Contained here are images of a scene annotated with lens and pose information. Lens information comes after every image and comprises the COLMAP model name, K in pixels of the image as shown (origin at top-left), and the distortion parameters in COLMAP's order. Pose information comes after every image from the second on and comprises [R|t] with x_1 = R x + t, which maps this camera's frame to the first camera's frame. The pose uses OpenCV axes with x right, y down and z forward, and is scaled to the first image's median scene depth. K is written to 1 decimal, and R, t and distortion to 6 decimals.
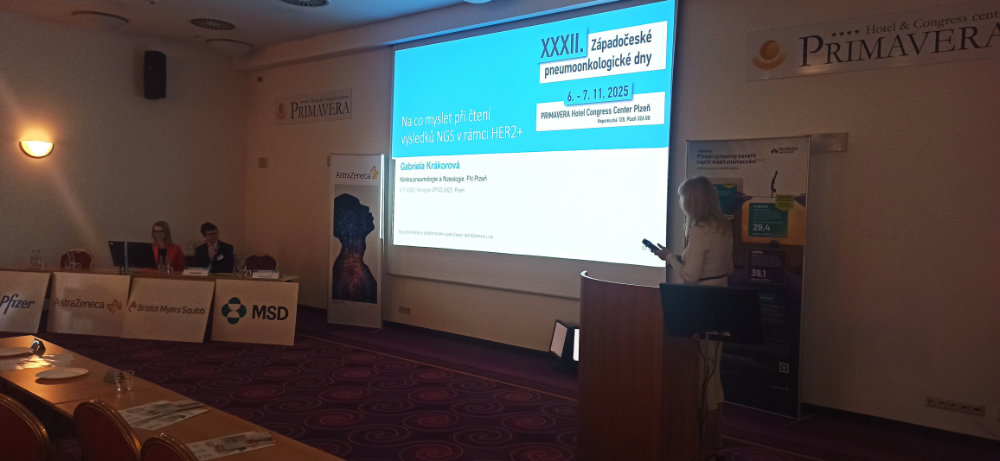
lens RADIAL K [[806.6, 0, 500.0], [0, 806.6, 230.5], [0, 0, 1]] dist [-0.000978, -0.003152]
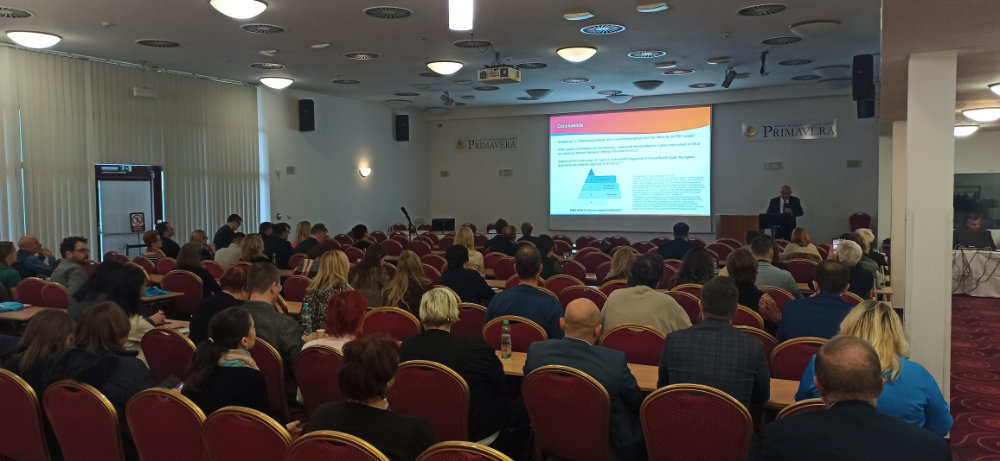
lens RADIAL K [[806.6, 0, 500.0], [0, 806.6, 230.5], [0, 0, 1]] dist [-0.000978, -0.003152]
pose [[0.952454, -0.059919, 0.298733, -1.677019], [0.051053, 0.997995, 0.037401, -0.044839], [-0.300376, -0.020372, 0.953603, -1.714172]]
